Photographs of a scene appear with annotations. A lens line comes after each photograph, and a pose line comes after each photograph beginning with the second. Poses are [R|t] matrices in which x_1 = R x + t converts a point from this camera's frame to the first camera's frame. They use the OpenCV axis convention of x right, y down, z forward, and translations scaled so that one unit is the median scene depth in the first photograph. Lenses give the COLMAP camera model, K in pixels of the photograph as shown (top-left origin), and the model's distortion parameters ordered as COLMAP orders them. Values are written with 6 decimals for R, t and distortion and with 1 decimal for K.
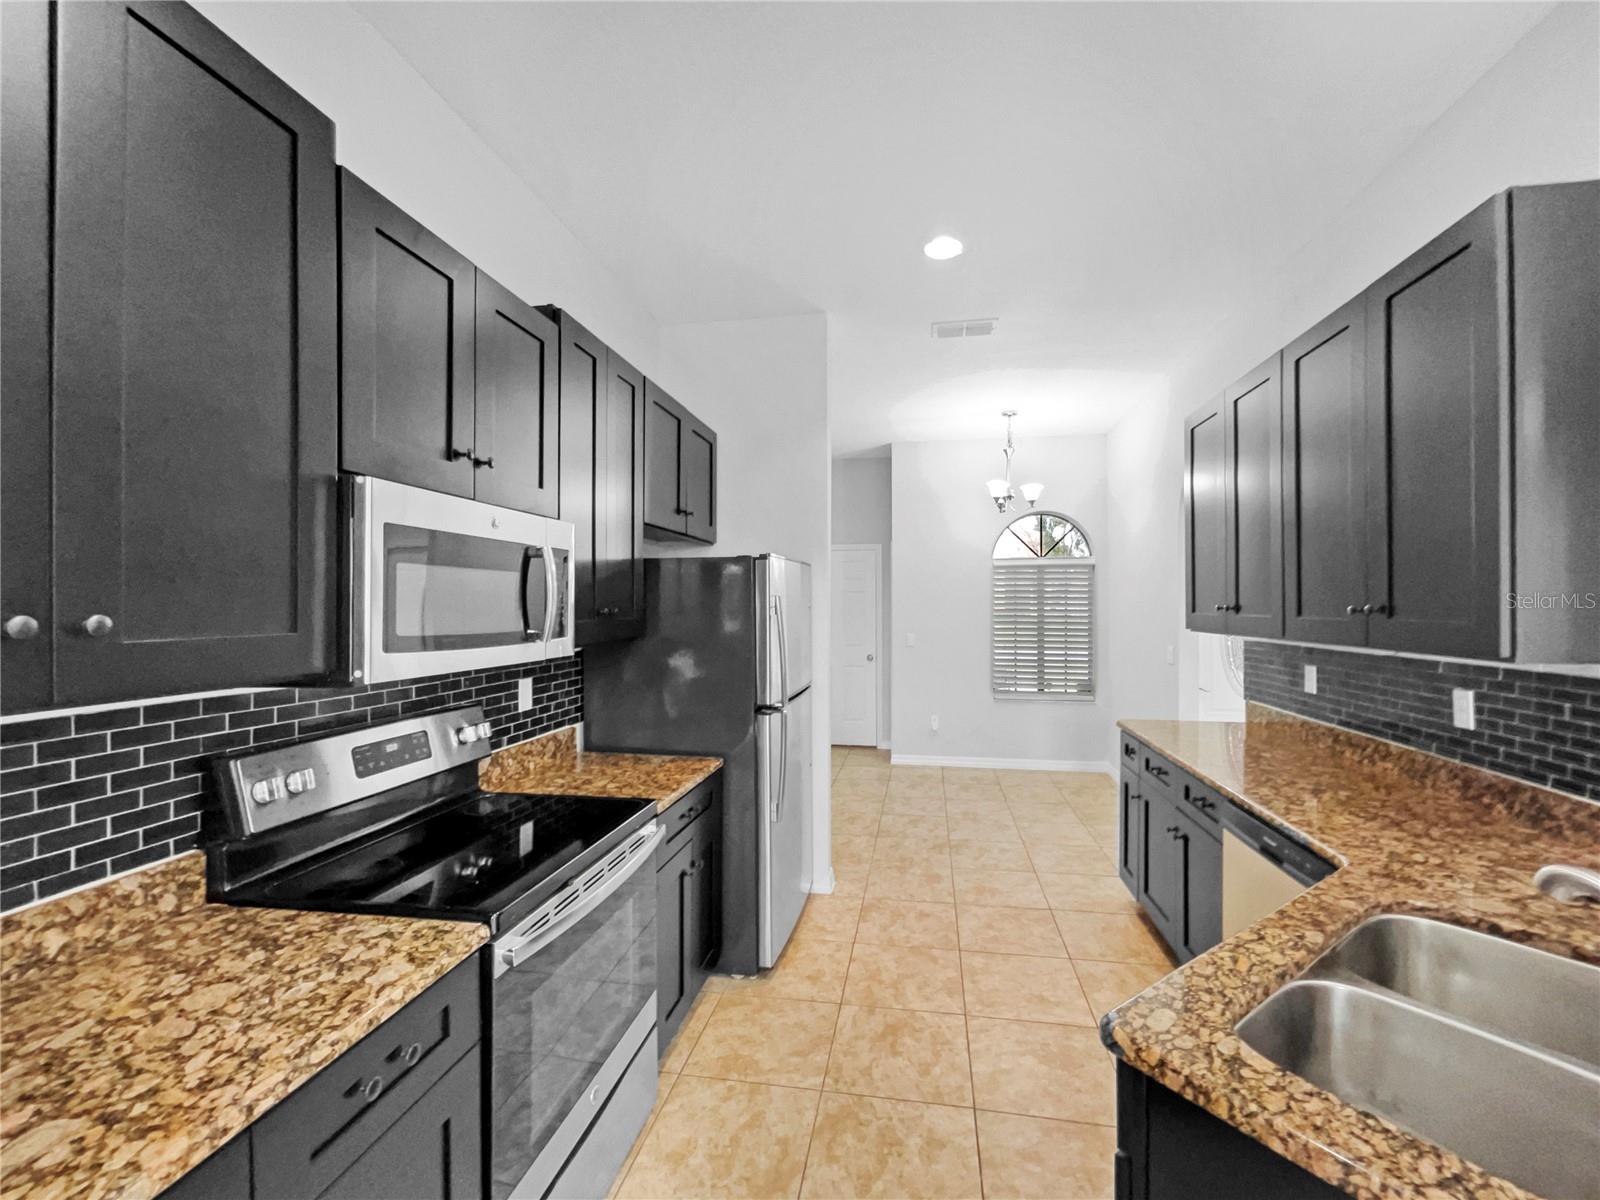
lens RADIAL K [[649.3, 0, 811.2], [0, 649.3, 603.7], [0, 0, 1]] dist [-0.002212, 0.000647]
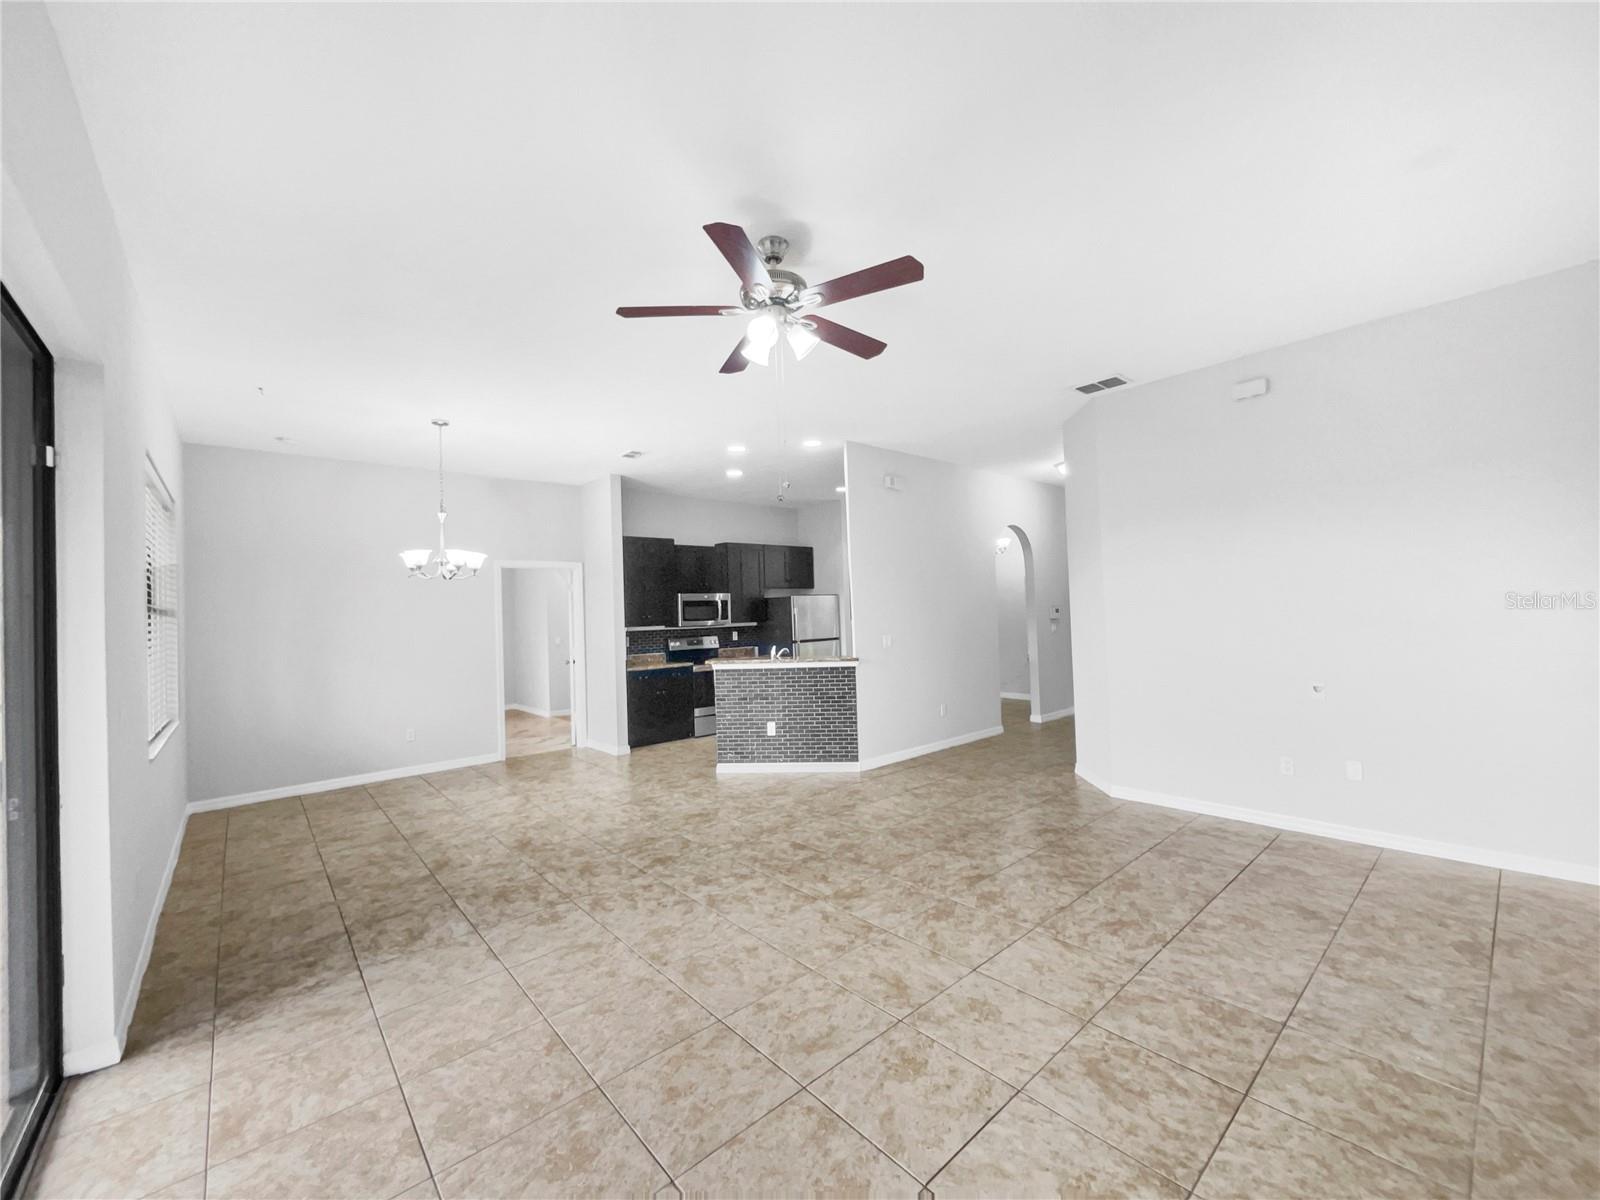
lens RADIAL K [[649.3, 0, 809.2], [0, 649.3, 596.0], [0, 0, 1]] dist [-0.002212, 0.000647]
pose [[0.766592, -0.042100, -0.640753, 2.820826], [0.032241, 0.999113, -0.027074, 0.026076], [0.641324, 0.000096, 0.767270, -1.981650]]
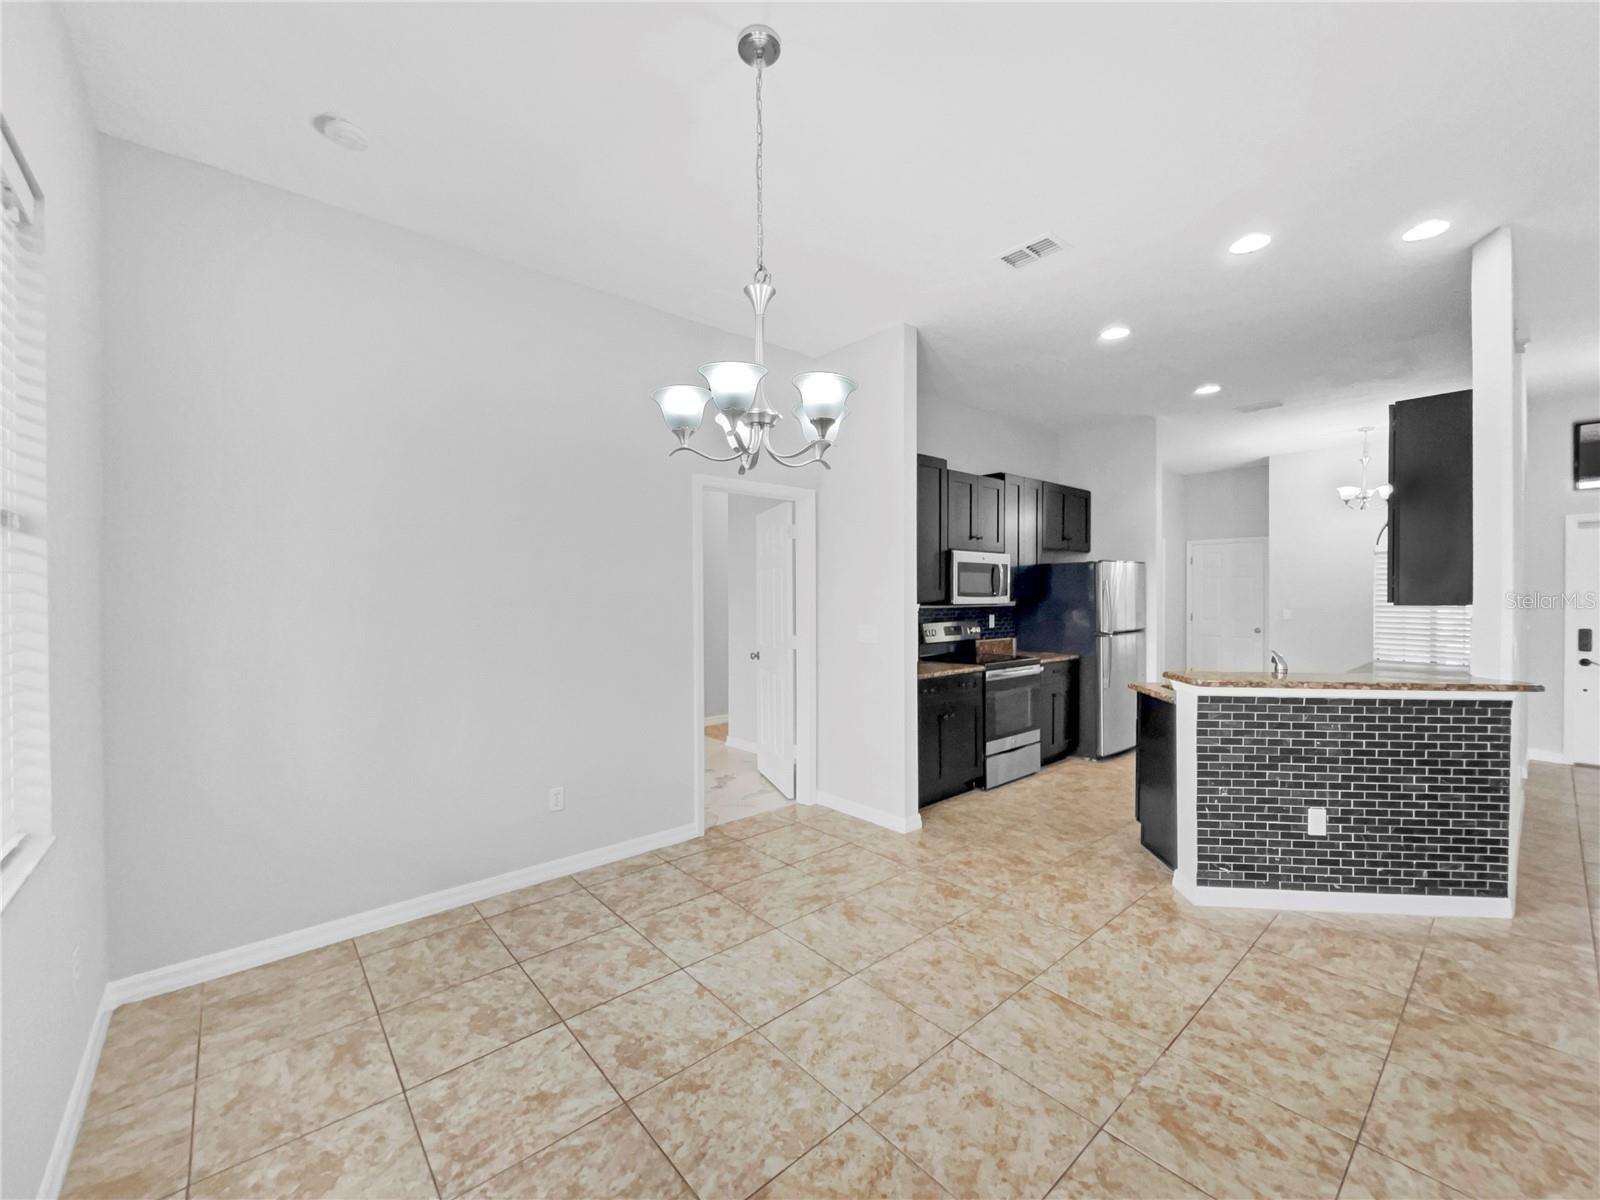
lens RADIAL K [[649.3, 0, 798.6], [0, 649.3, 601.4], [0, 0, 1]] dist [-0.002212, 0.000647]
pose [[0.769144, 0.007466, -0.639032, 0.688448], [0.004047, 0.999855, 0.016553, 0.025040], [0.639062, -0.015317, 0.769002, -1.648348]]
